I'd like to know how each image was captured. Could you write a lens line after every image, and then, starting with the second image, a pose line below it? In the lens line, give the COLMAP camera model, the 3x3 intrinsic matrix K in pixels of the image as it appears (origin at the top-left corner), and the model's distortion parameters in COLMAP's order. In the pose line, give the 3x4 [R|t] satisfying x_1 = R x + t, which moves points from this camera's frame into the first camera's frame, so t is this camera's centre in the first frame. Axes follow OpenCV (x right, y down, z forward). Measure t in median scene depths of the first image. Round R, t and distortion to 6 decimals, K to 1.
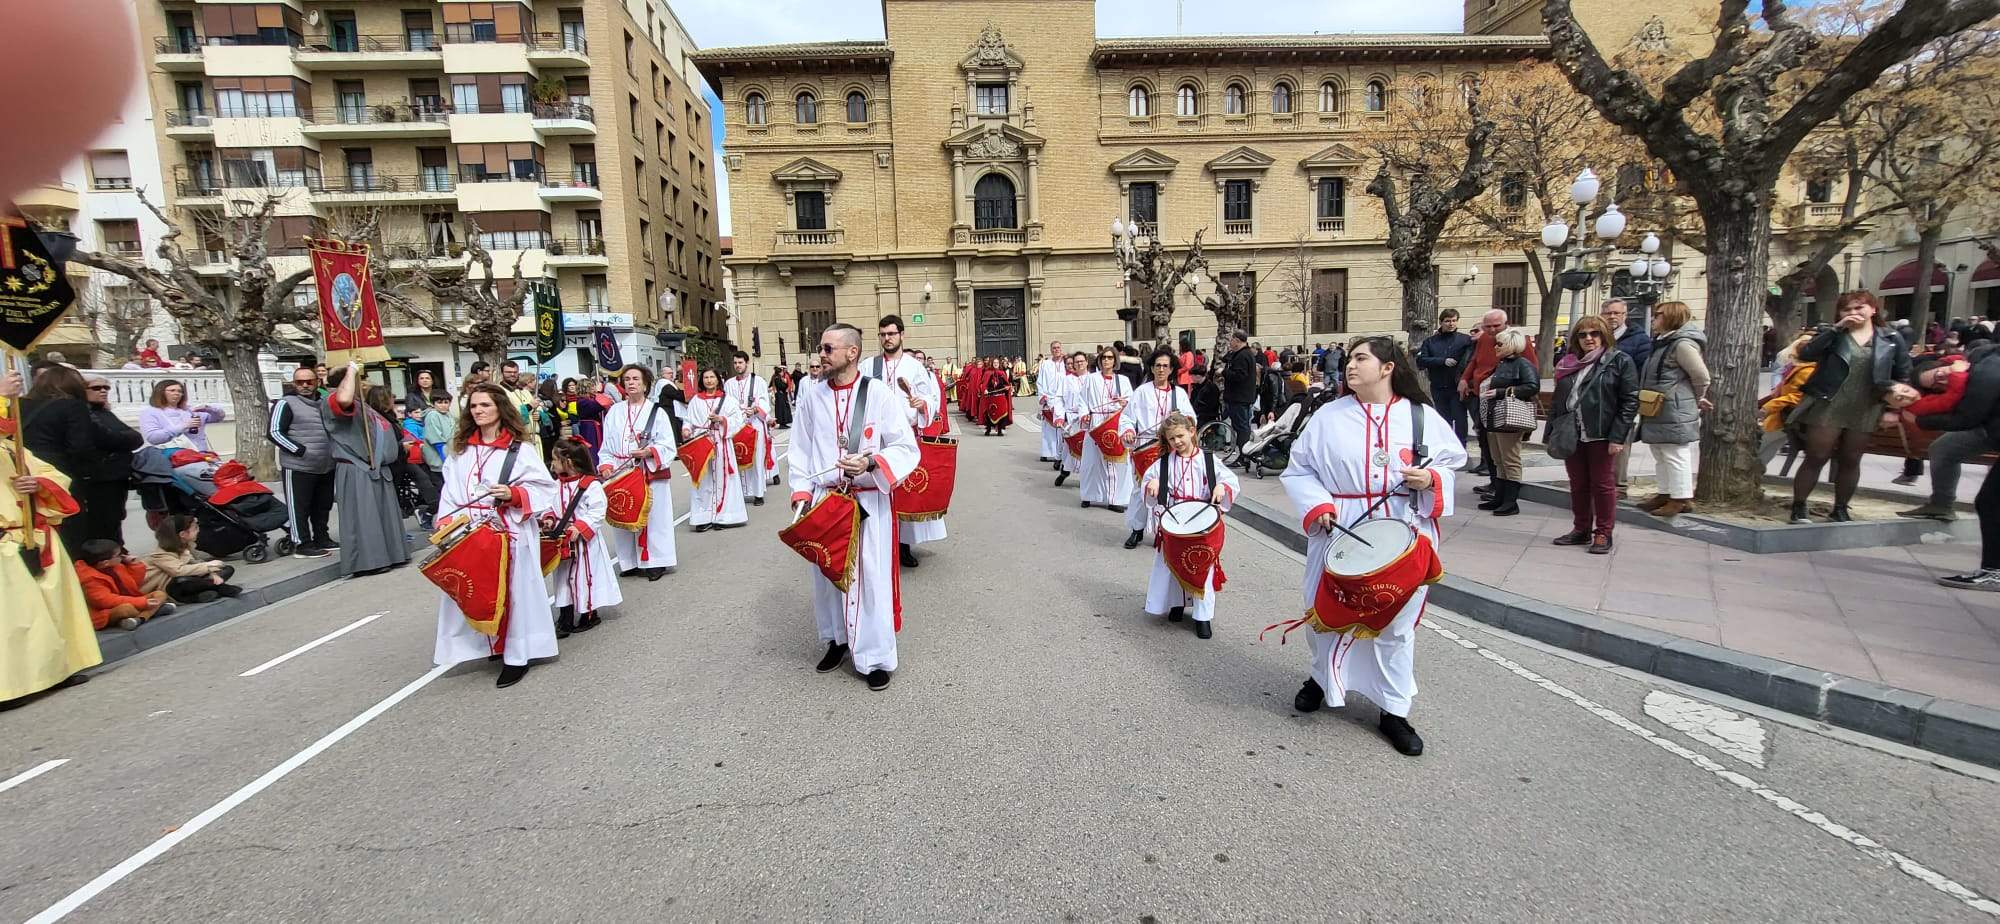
lens RADIAL K [[789.8, 0, 987.5], [0, 789.8, 464.4], [0, 0, 1]] dist [0.001213, 0.001006]
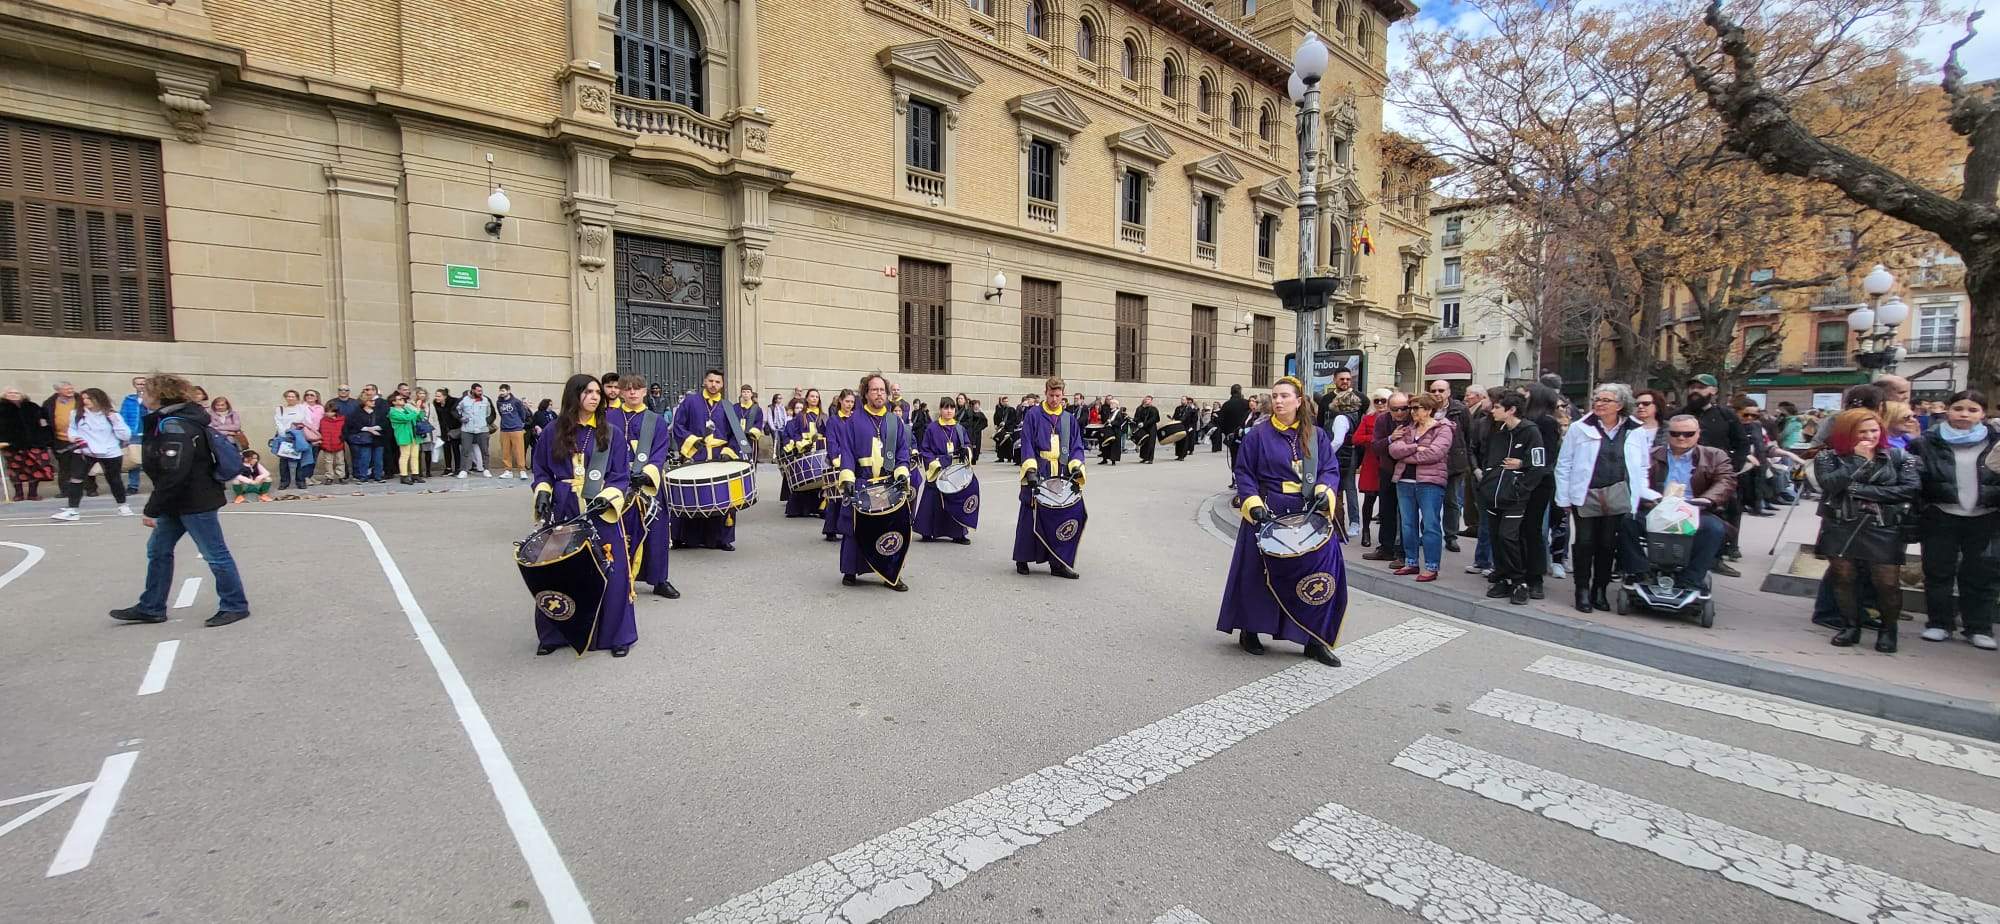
lens RADIAL K [[789.8, 0, 975.3], [0, 789.8, 461.8], [0, 0, 1]] dist [0.001213, 0.001006]
pose [[0.797789, 0.003753, 0.602925, -0.123932], [0.031238, 0.998380, -0.047549, -0.067354], [-0.602127, 0.056768, 0.796380, 0.550623]]
